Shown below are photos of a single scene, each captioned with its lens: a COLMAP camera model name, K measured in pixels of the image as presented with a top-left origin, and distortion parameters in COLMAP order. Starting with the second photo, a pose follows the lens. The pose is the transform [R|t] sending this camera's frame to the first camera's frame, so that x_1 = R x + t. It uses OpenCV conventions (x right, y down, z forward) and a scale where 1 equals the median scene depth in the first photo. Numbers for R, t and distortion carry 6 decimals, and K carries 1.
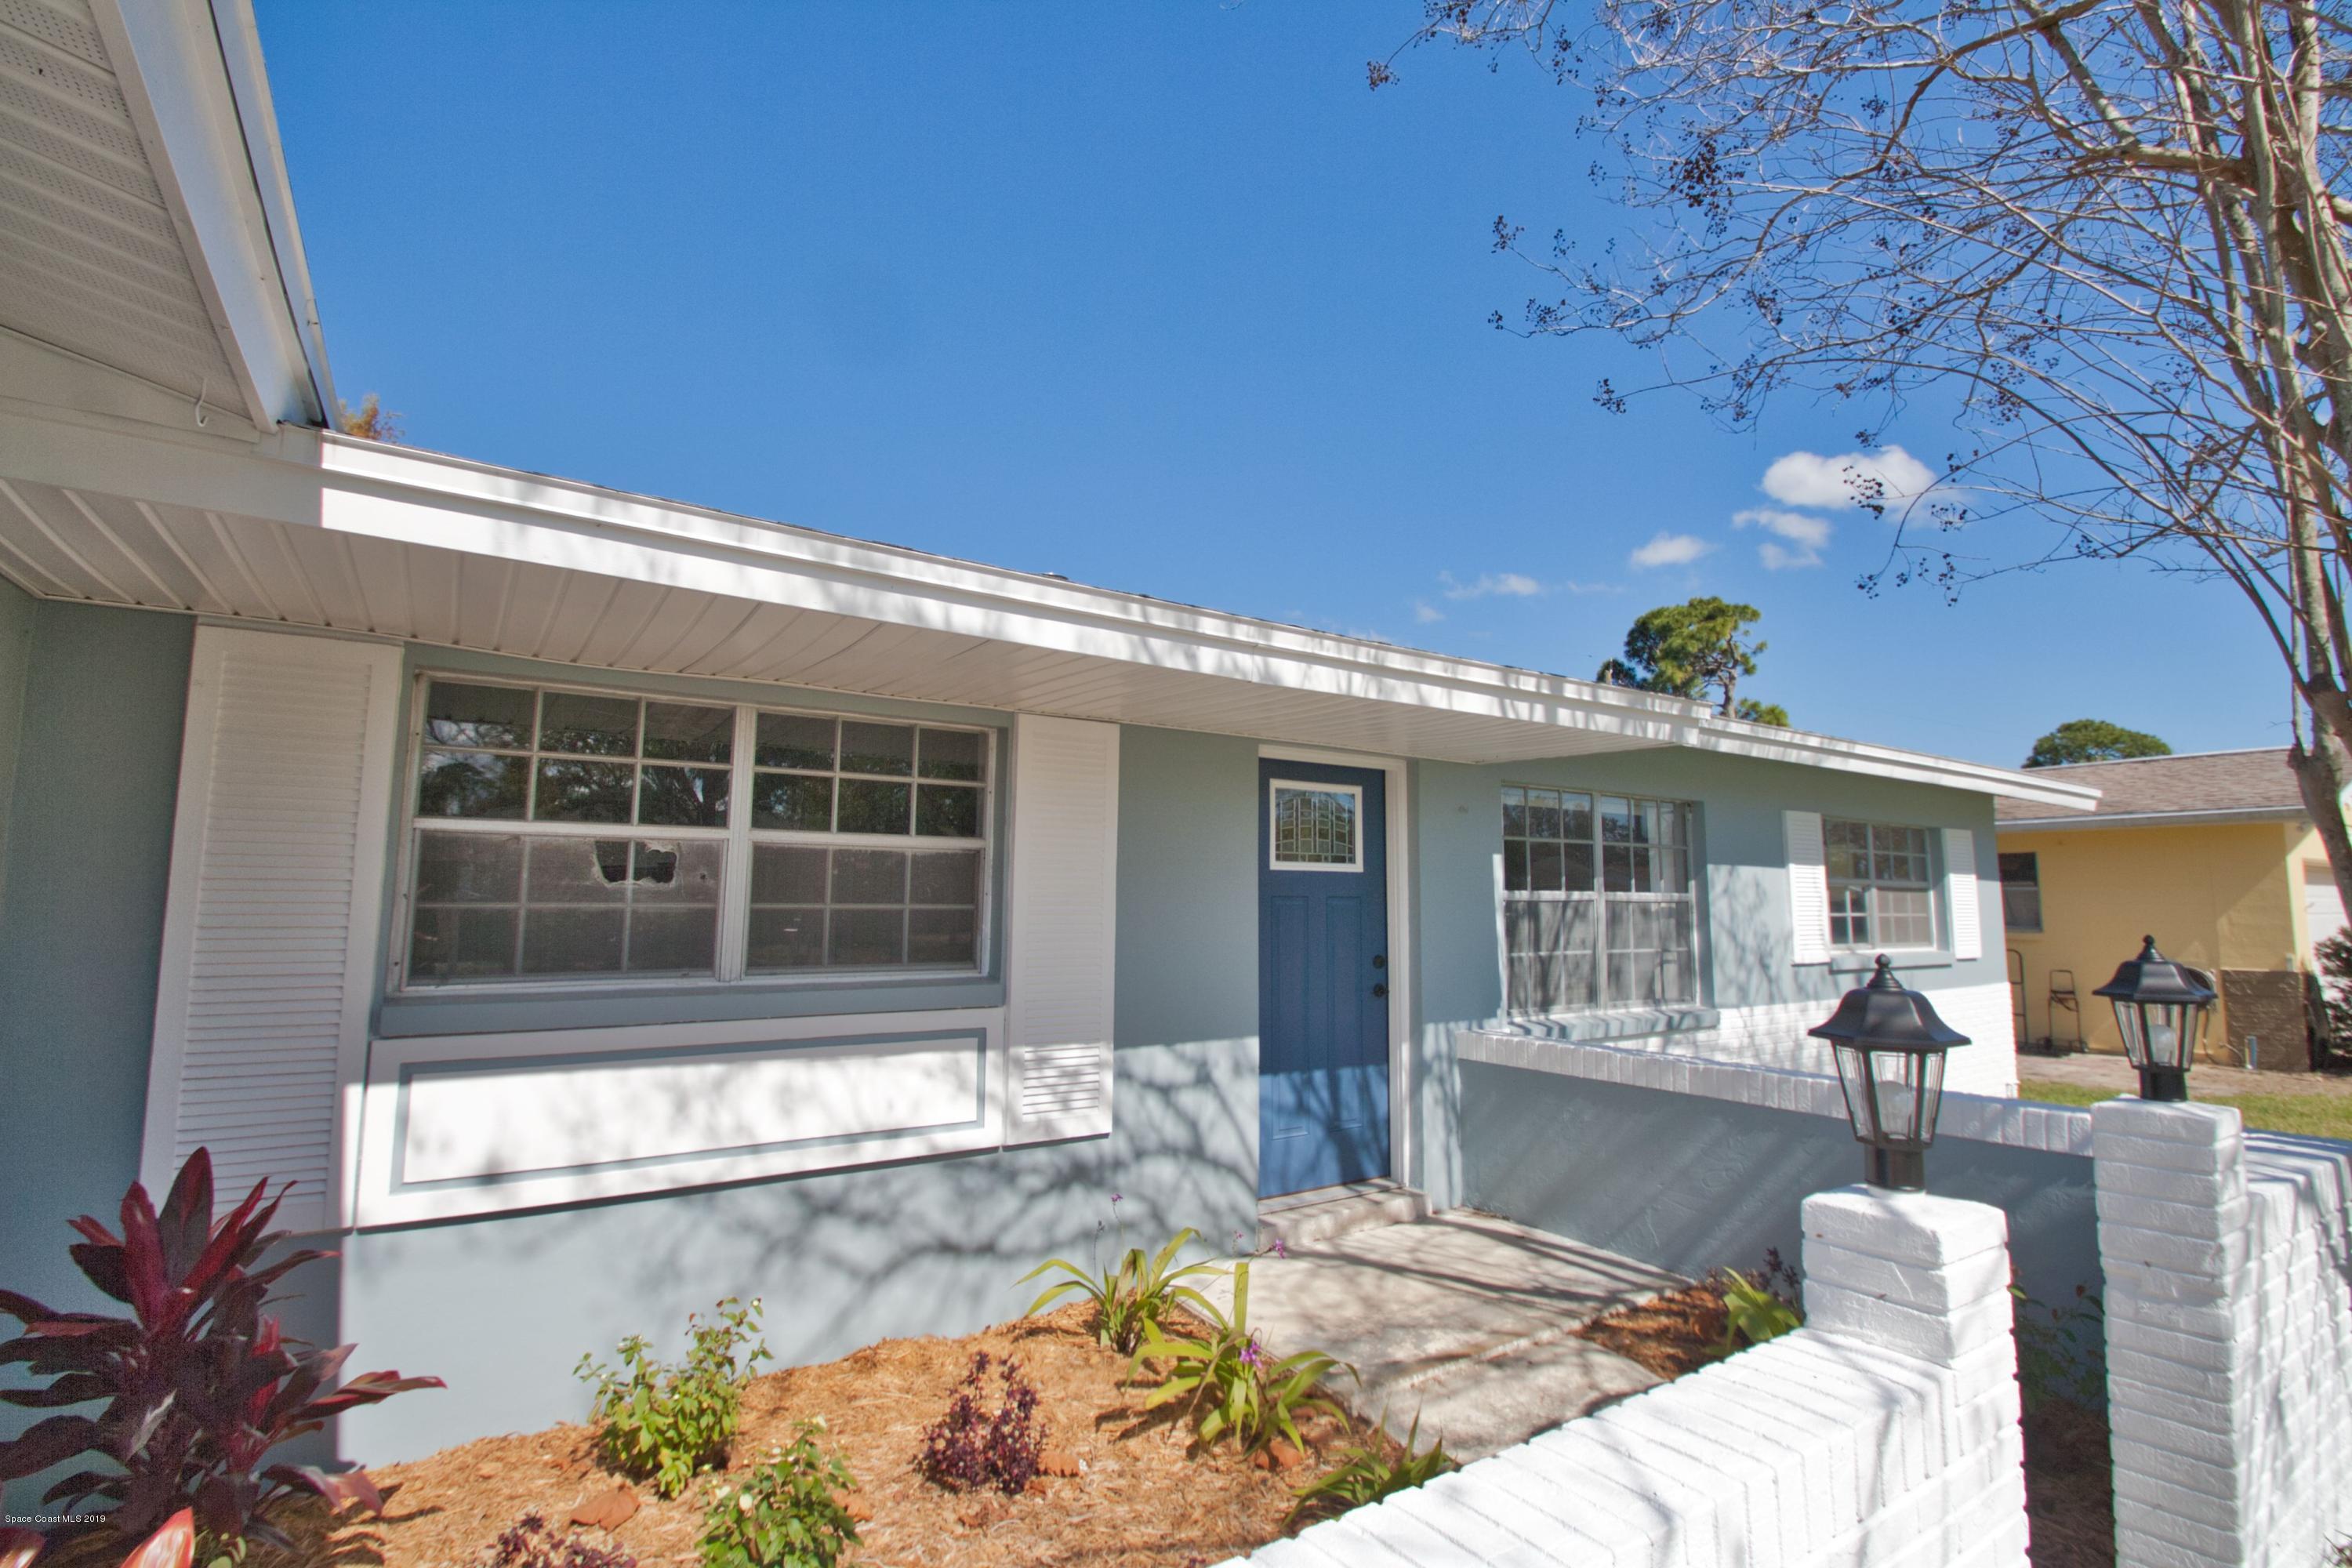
lens RADIAL K [[1112.8, 0, 1191.1], [0, 1112.8, 772.4], [0, 0, 1]] dist [0.006599, -0.011047]
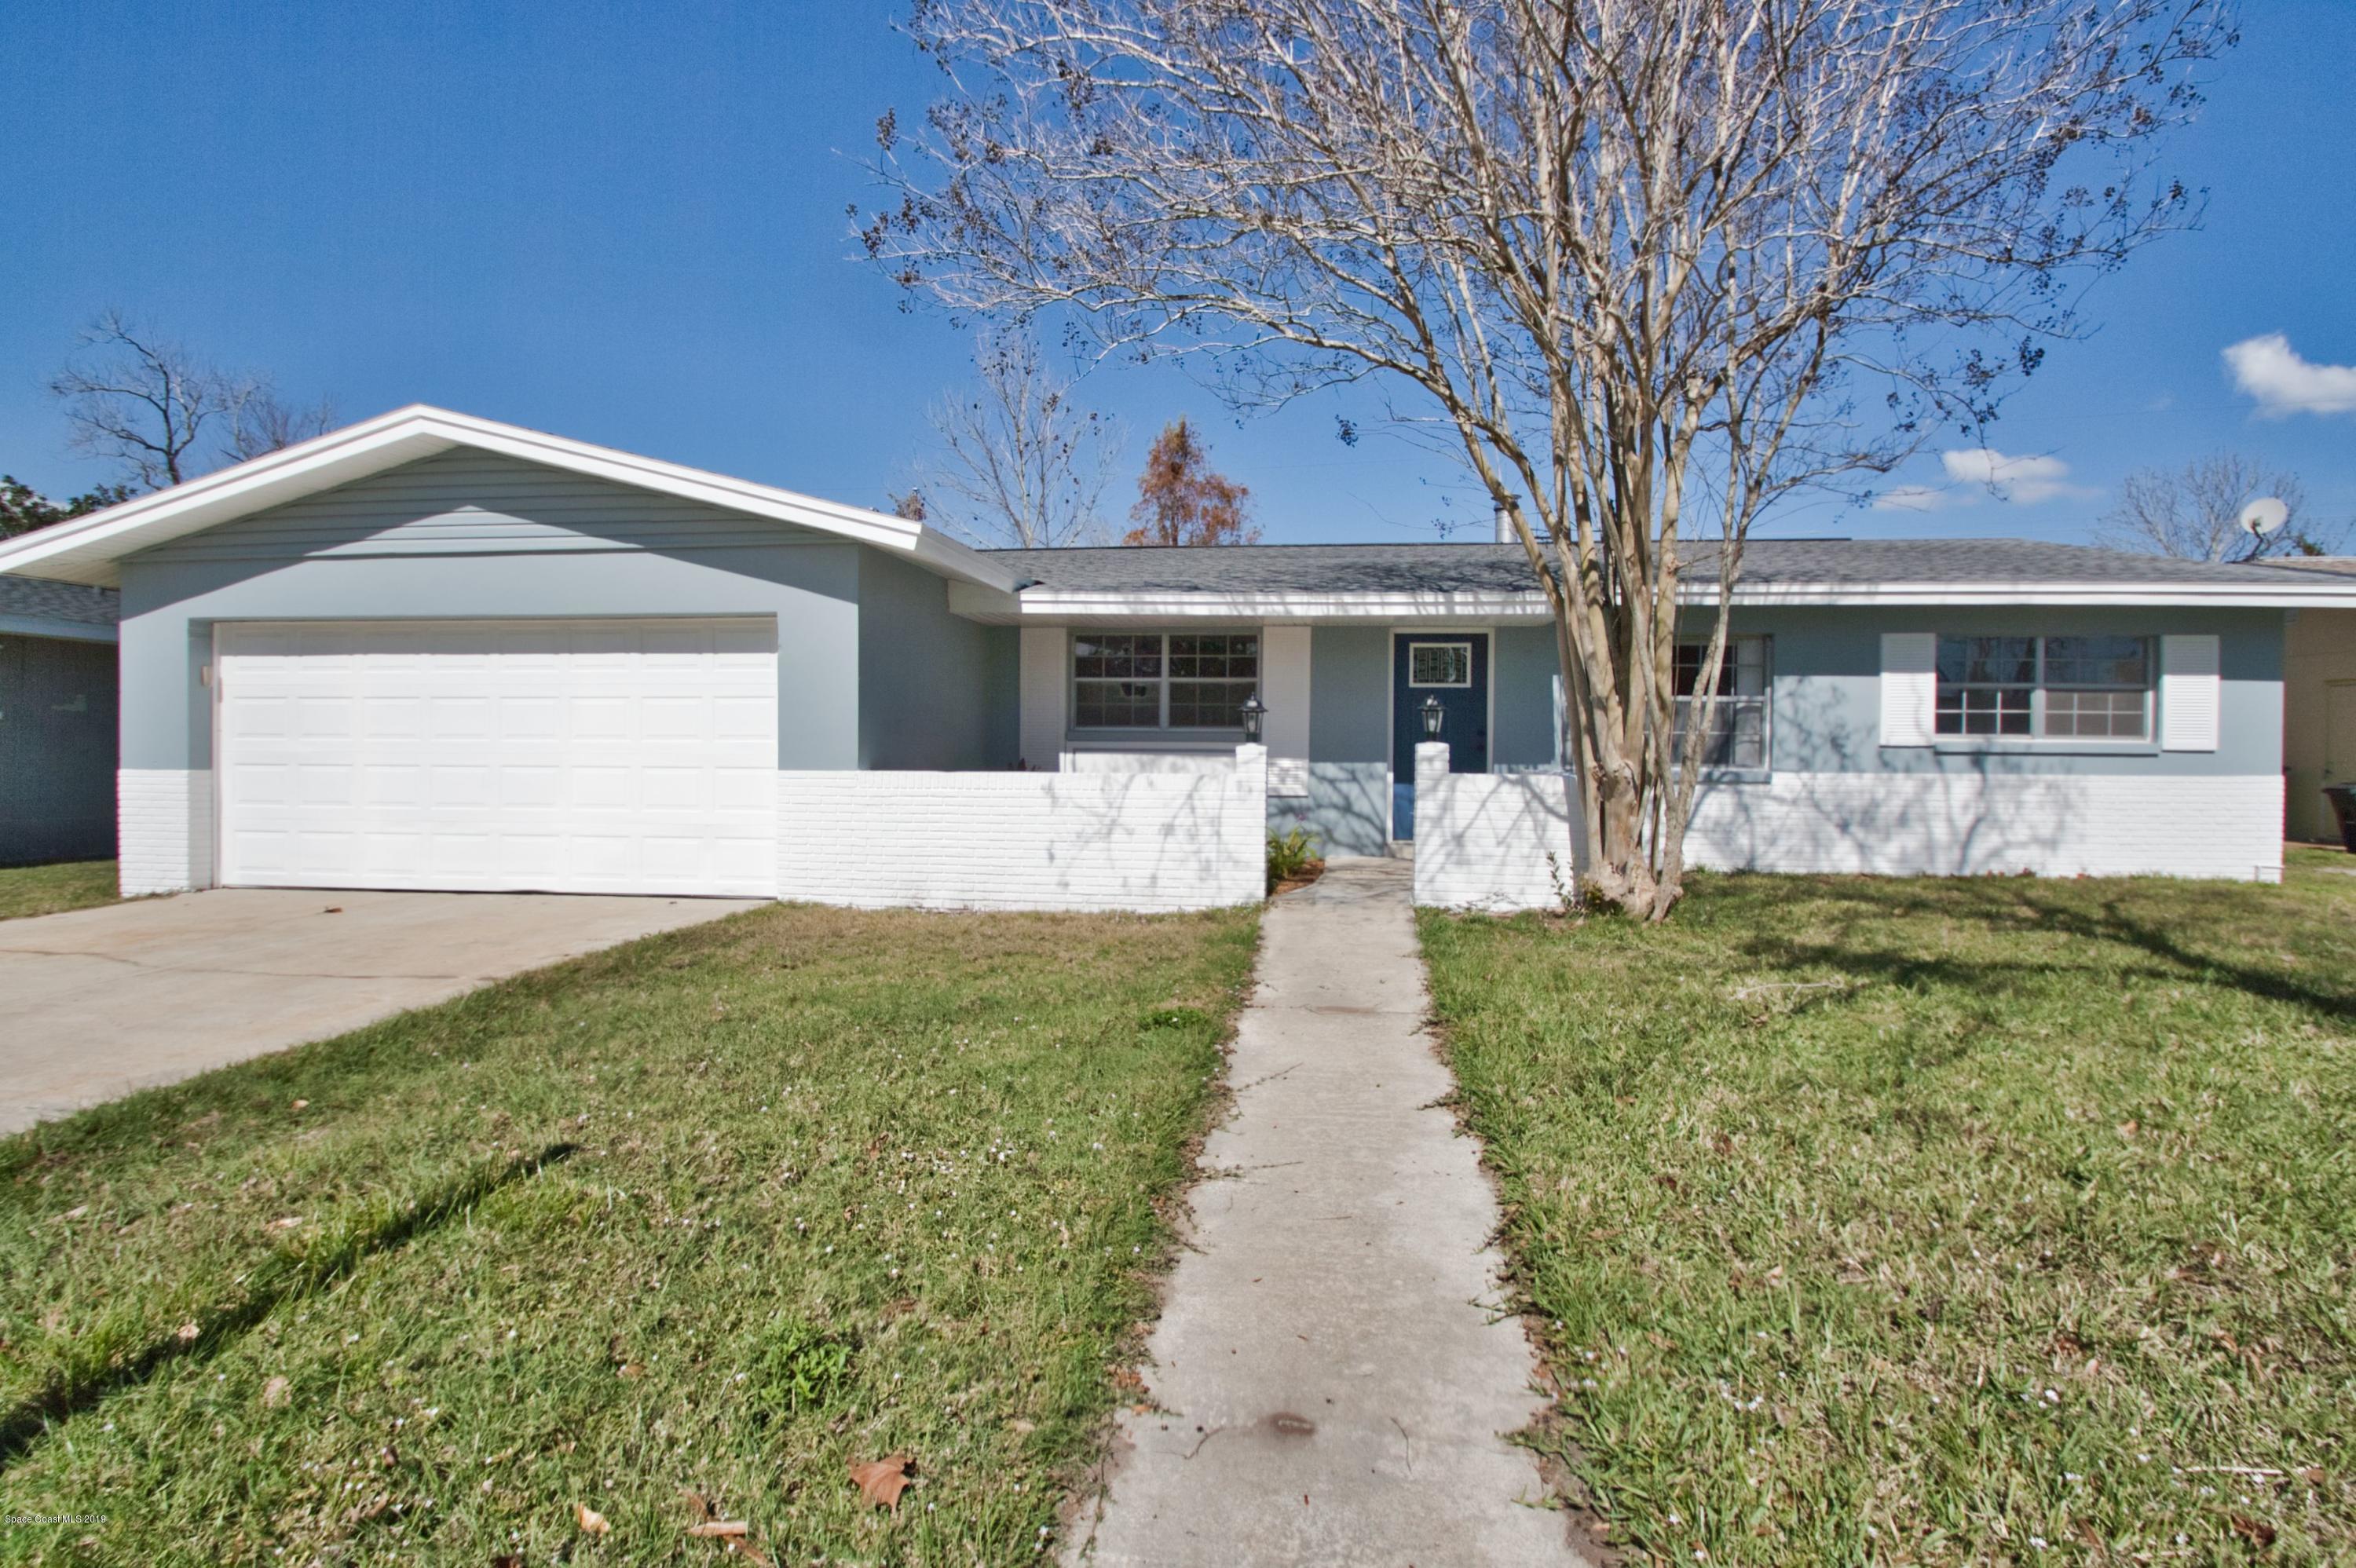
lens RADIAL K [[1114.6, 0, 1193.1], [0, 1114.6, 772.4], [0, 0, 1]] dist [0.006599, -0.011047]
pose [[0.732985, 0.022114, -0.679885, 1.348556], [0.074340, 0.990881, 0.112374, -0.019647], [0.676170, -0.132911, 0.724657, -0.893670]]
